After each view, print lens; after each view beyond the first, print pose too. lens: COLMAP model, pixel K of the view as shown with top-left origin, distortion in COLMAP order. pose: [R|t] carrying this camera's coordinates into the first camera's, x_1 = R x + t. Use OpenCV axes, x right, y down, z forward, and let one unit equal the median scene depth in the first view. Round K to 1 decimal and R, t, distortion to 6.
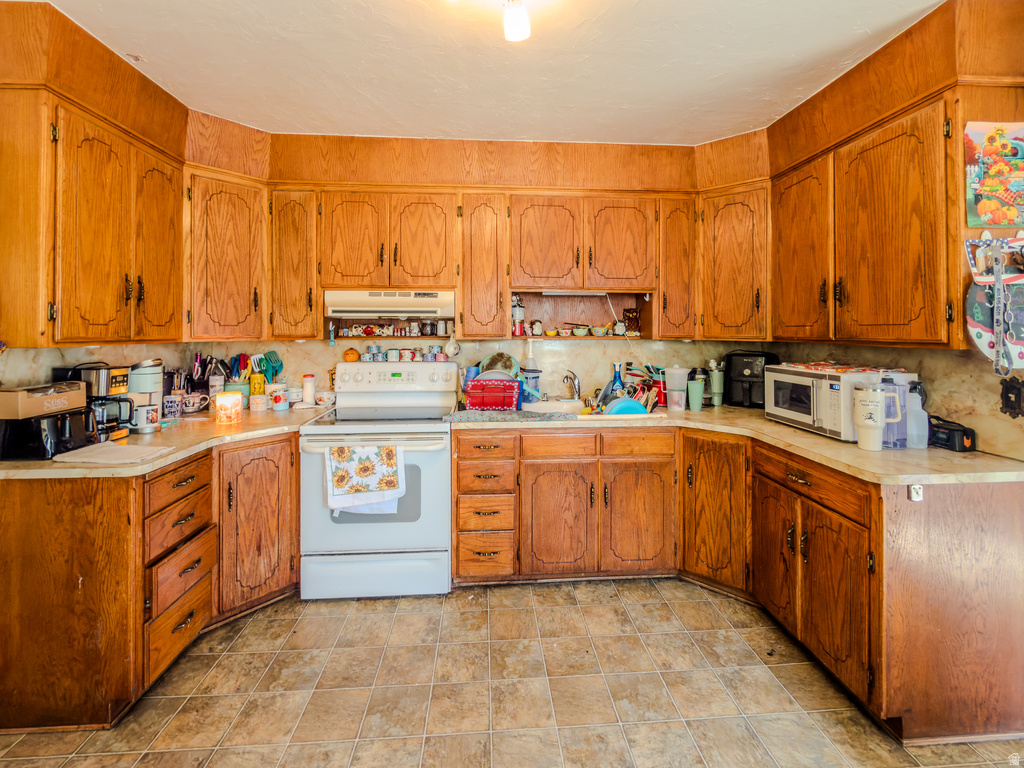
lens RADIAL K [[440.7, 0, 511.9], [0, 440.7, 424.3], [0, 0, 1]] dist [0.000091, -0.000163]
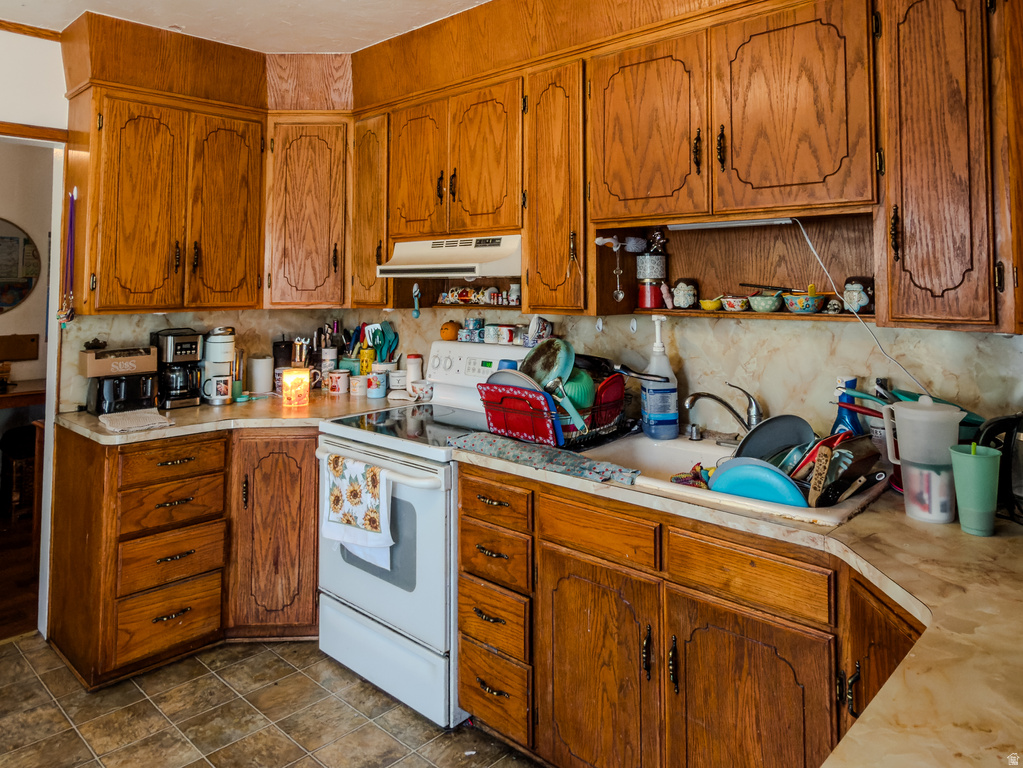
lens RADIAL K [[730.7, 0, 511.5], [0, 730.7, 384.0], [0, 0, 1]] dist [-0.000739, 0.002375]
pose [[0.676125, 0.098522, -0.730170, 0.641275], [-0.148884, 0.988845, -0.004440, -0.098979], [0.721587, 0.111713, 0.683251, 0.350862]]
